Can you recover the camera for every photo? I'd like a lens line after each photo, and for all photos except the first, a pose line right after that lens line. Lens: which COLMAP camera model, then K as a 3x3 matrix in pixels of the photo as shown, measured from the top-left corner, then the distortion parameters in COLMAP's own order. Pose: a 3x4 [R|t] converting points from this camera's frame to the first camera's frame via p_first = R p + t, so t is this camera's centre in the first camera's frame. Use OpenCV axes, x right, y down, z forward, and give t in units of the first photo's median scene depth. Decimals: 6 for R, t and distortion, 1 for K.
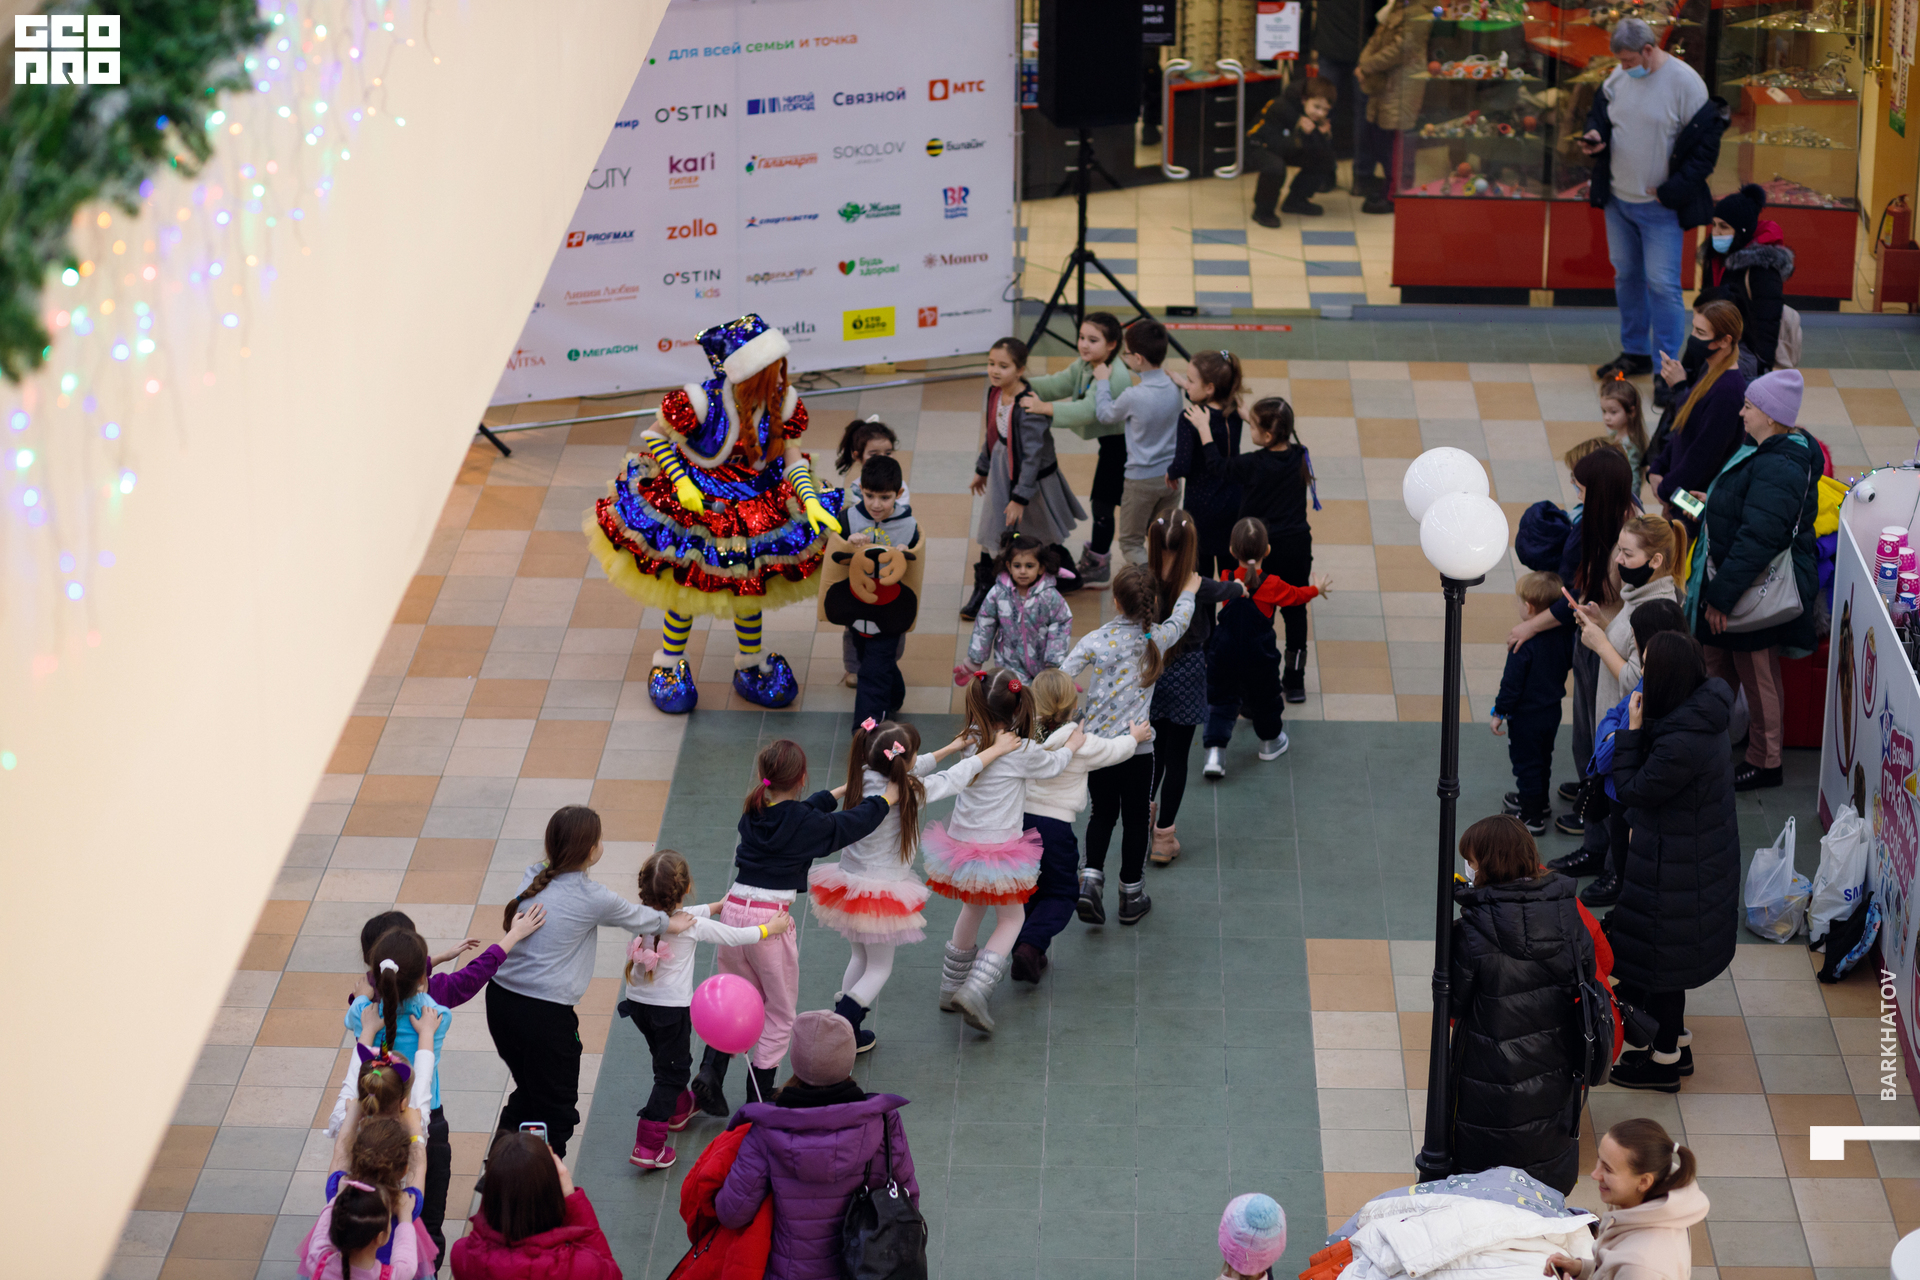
lens RADIAL K [[4551.4, 0, 960.0], [0, 4551.4, 640.0], [0, 0, 1]] dist [-0.049400, -0.713403]
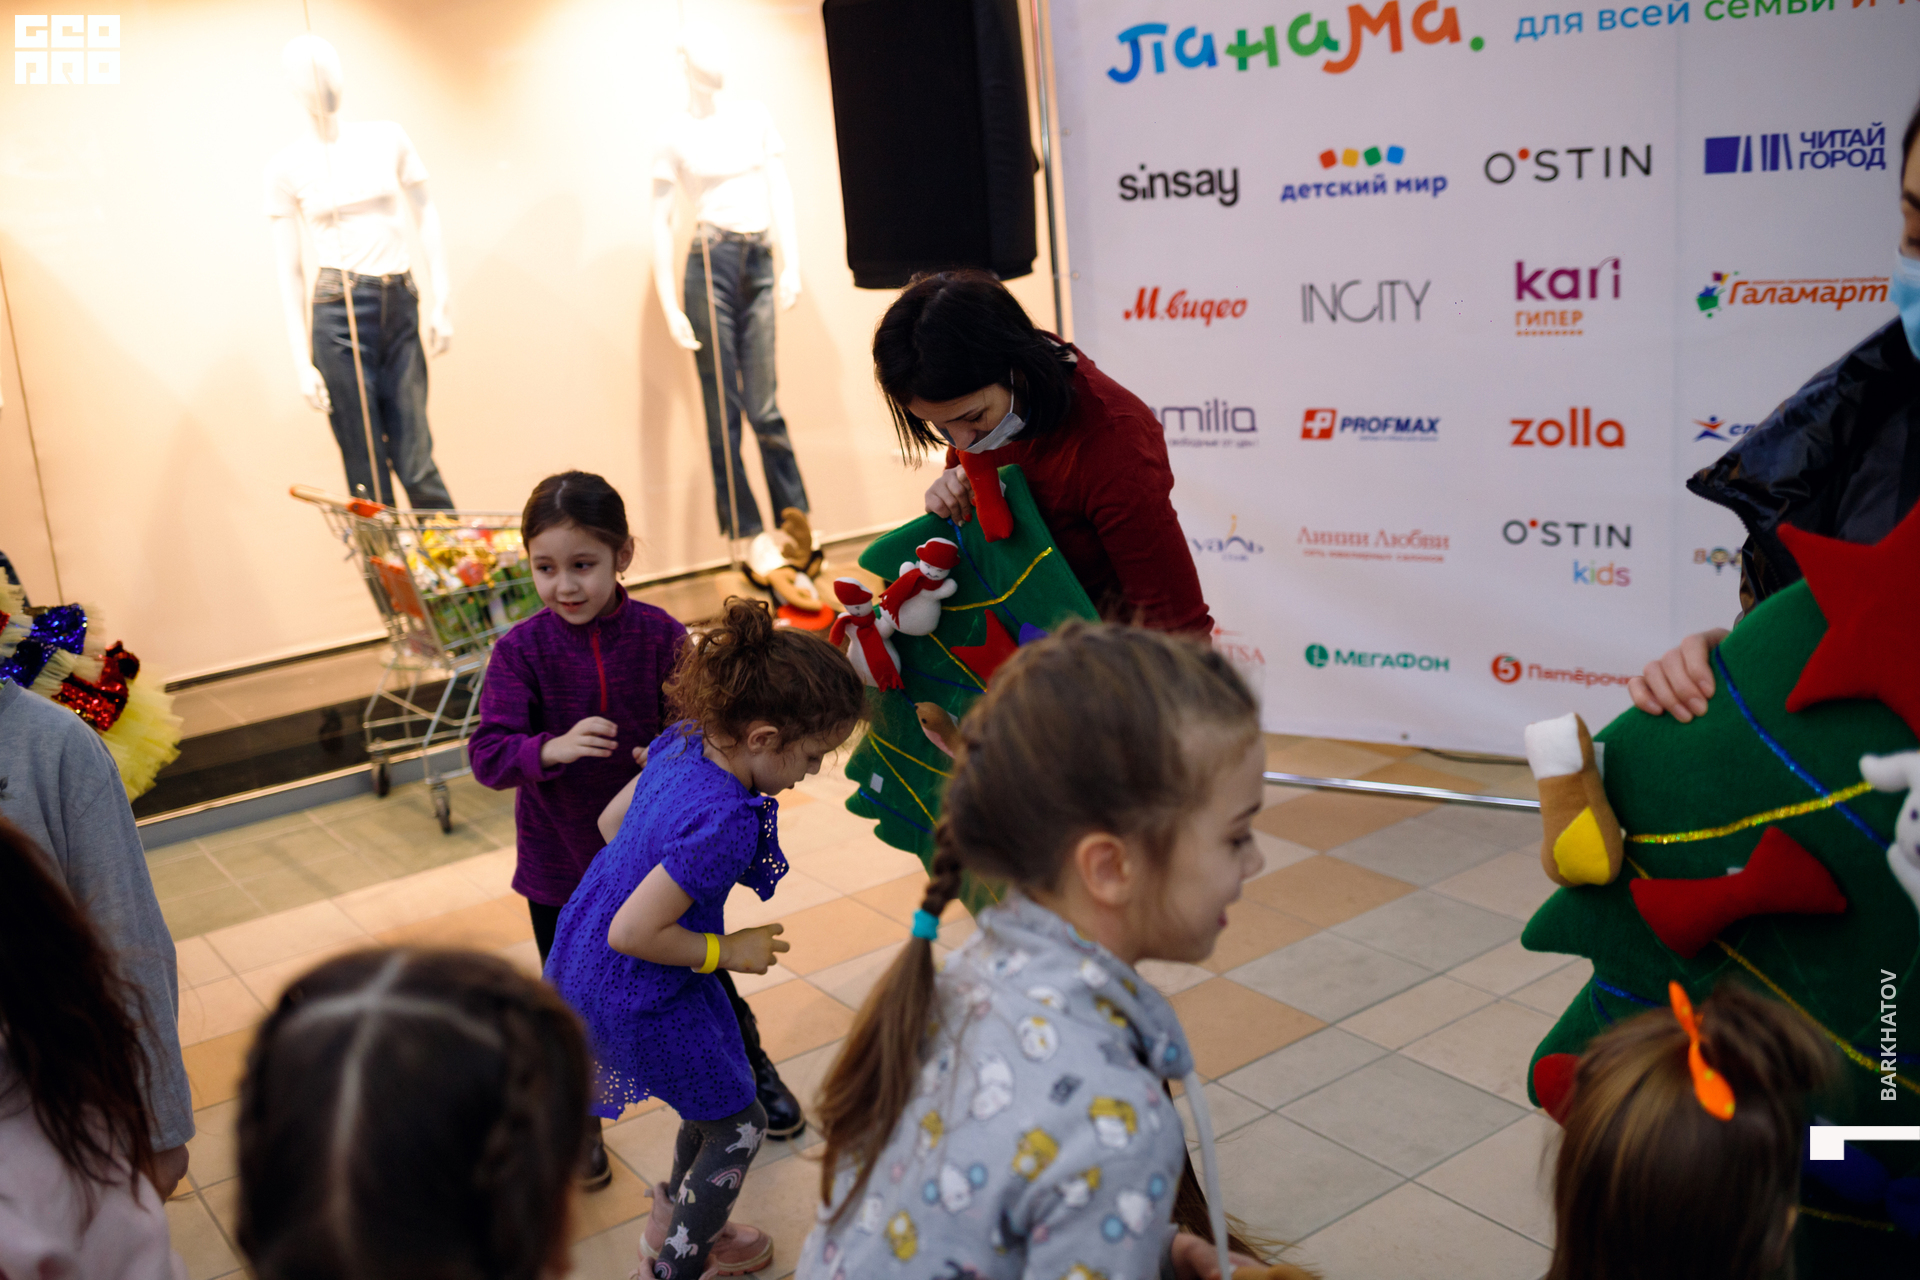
lens RADIAL K [[1865.0, 0, 960.0], [0, 1865.0, 628.7], [0, 0, 1]] dist [-0.056828, 0.042721]
pose [[0.610866, 0.141884, -0.778917, 0.052971], [-0.208574, 0.977898, 0.014556, -0.059996], [0.763767, 0.153570, 0.626958, 0.833541]]
